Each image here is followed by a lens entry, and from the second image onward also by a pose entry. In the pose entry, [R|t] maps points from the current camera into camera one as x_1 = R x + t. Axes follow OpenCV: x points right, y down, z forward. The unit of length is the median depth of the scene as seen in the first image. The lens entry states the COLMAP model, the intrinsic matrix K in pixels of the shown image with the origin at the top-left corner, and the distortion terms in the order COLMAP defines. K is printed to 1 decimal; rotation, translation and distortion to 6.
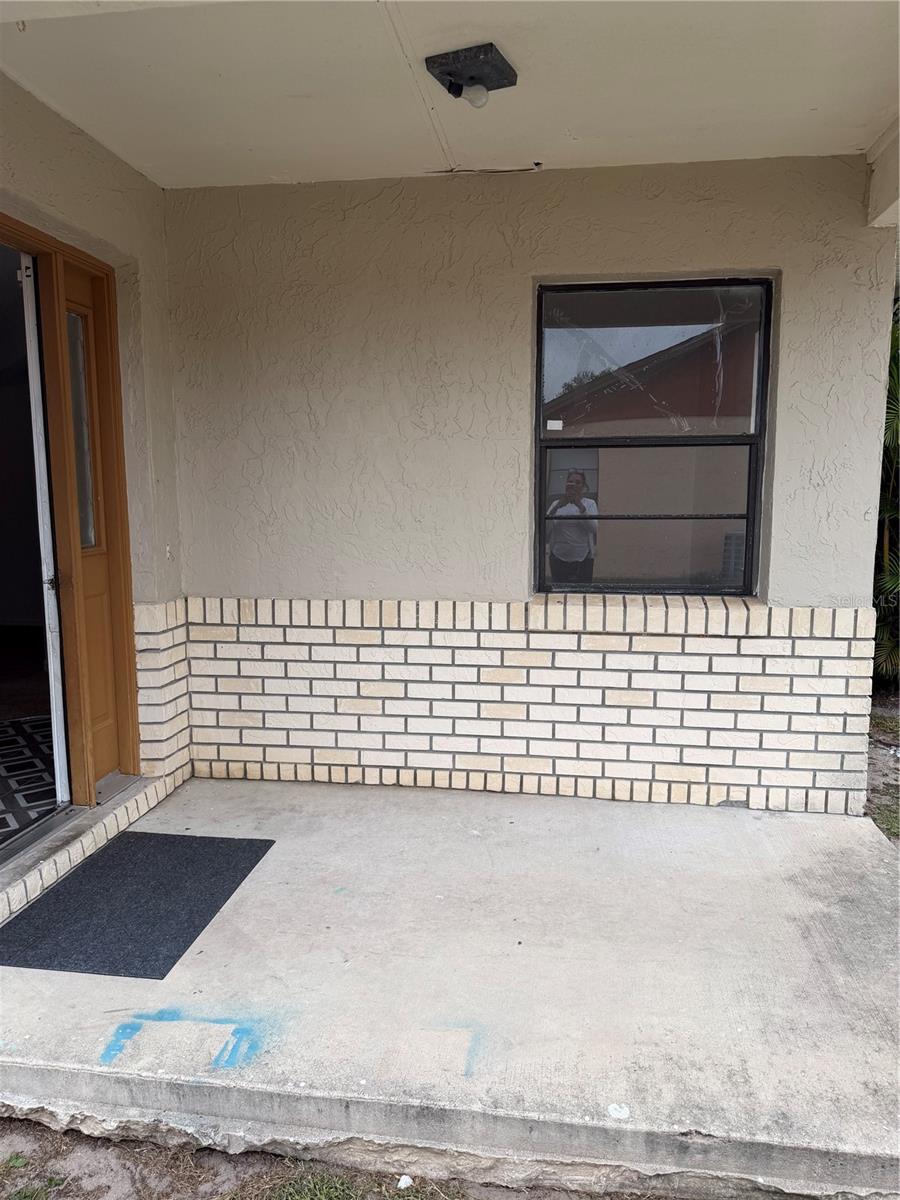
lens RADIAL K [[846.8, 0, 450.0], [0, 846.8, 600.0], [0, 0, 1]] dist [0.069767, -0.075361]
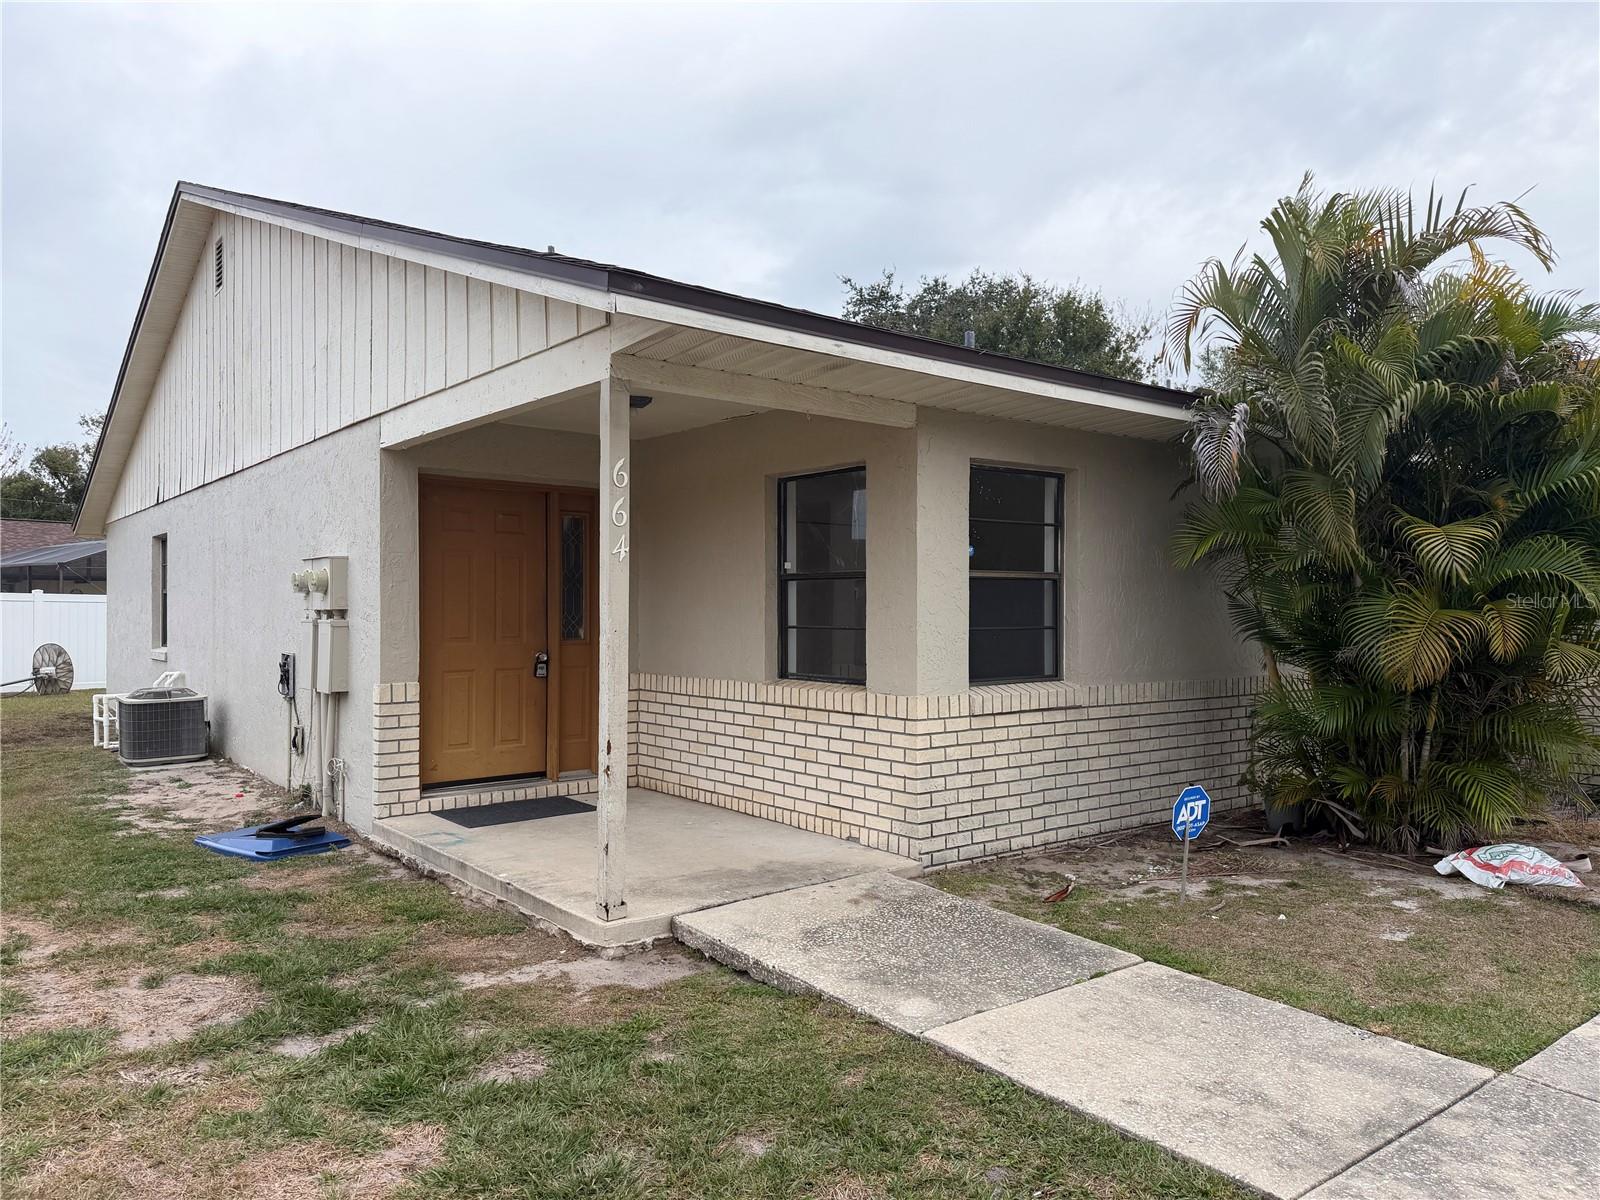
lens RADIAL K [[1129.1, 0, 800.0], [0, 1129.1, 600.0], [0, 0, 1]] dist [0.069767, -0.075361]
pose [[0.722103, -0.005295, -0.691766, 1.480231], [-0.089490, 0.990854, -0.100998, 0.050990], [0.685973, 0.134837, 0.715024, -0.379124]]
